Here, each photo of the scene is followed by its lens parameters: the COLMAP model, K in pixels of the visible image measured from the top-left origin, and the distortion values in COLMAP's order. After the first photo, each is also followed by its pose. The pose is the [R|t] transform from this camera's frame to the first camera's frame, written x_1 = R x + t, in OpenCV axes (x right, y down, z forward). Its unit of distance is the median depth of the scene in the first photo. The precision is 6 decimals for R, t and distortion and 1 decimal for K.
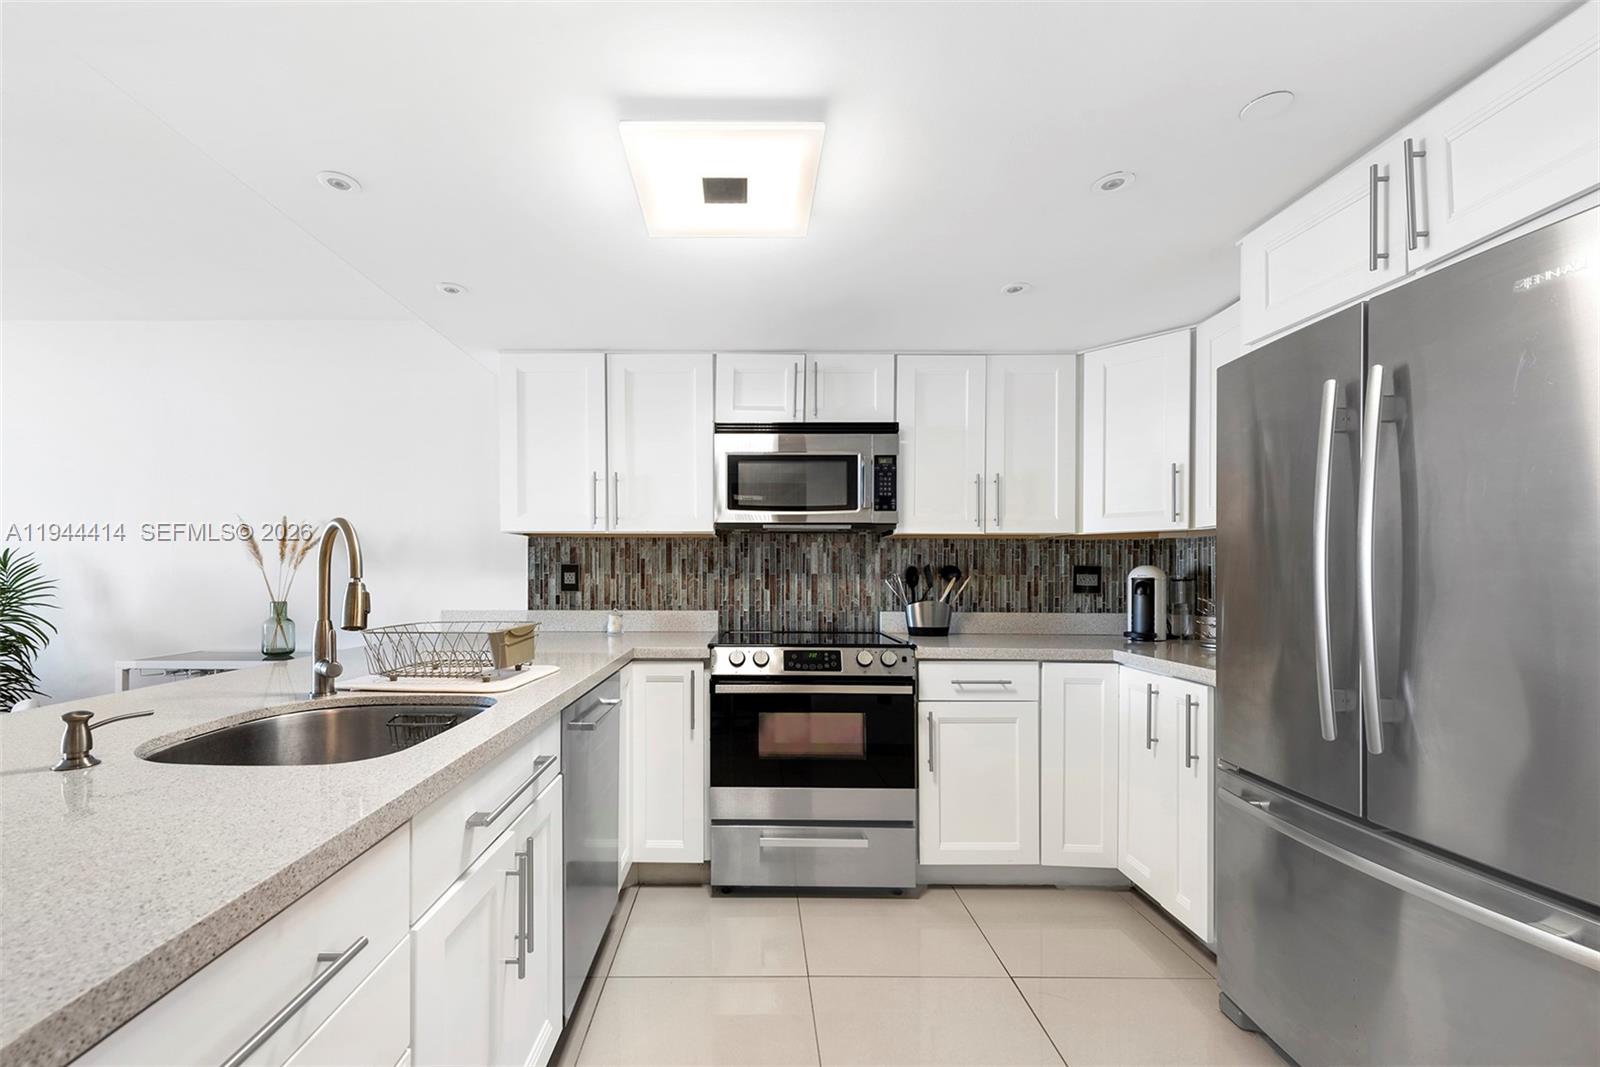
lens RADIAL K [[646.9, 0, 794.0], [0, 646.9, 561.7], [0, 0, 1]] dist [0.002862, 0.000051]
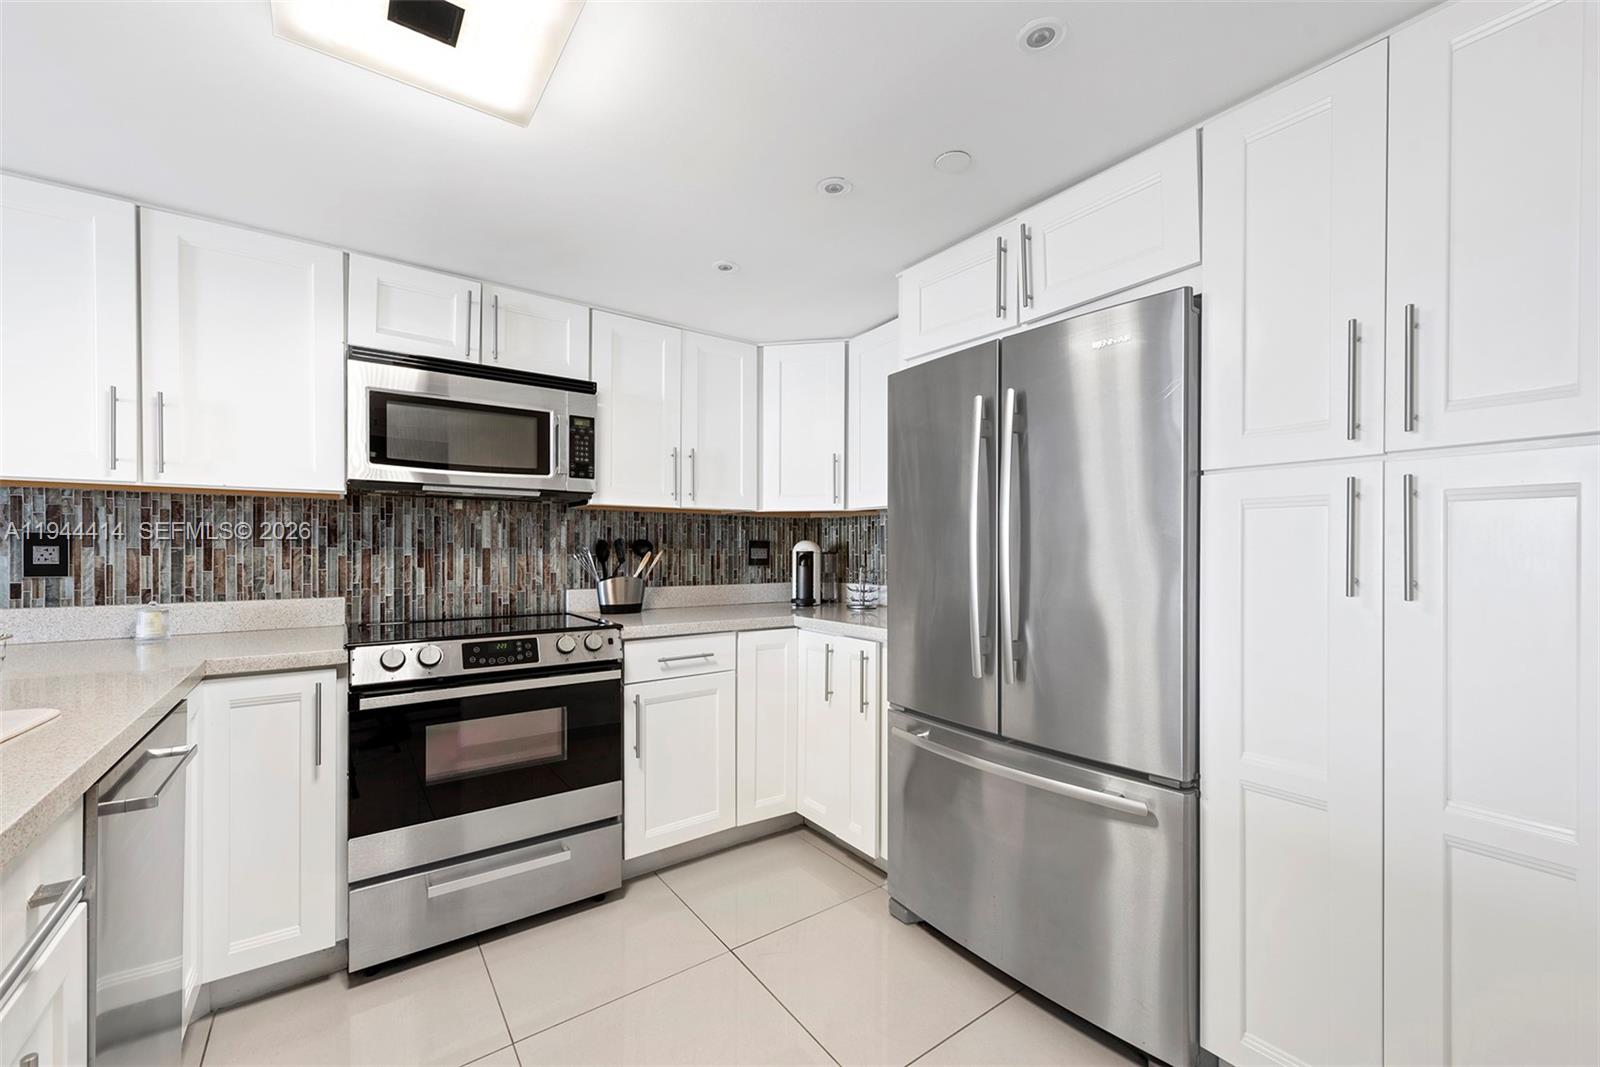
lens RADIAL K [[608.1, 0, 800.8], [0, 608.1, 539.1], [0, 0, 1]] dist [0.001022, -0.000119]
pose [[0.826406, 0.007399, 0.563025, -0.079561], [-0.009055, 0.999959, 0.000149, 0.003457], [-0.563001, -0.005222, 0.826440, 0.120495]]
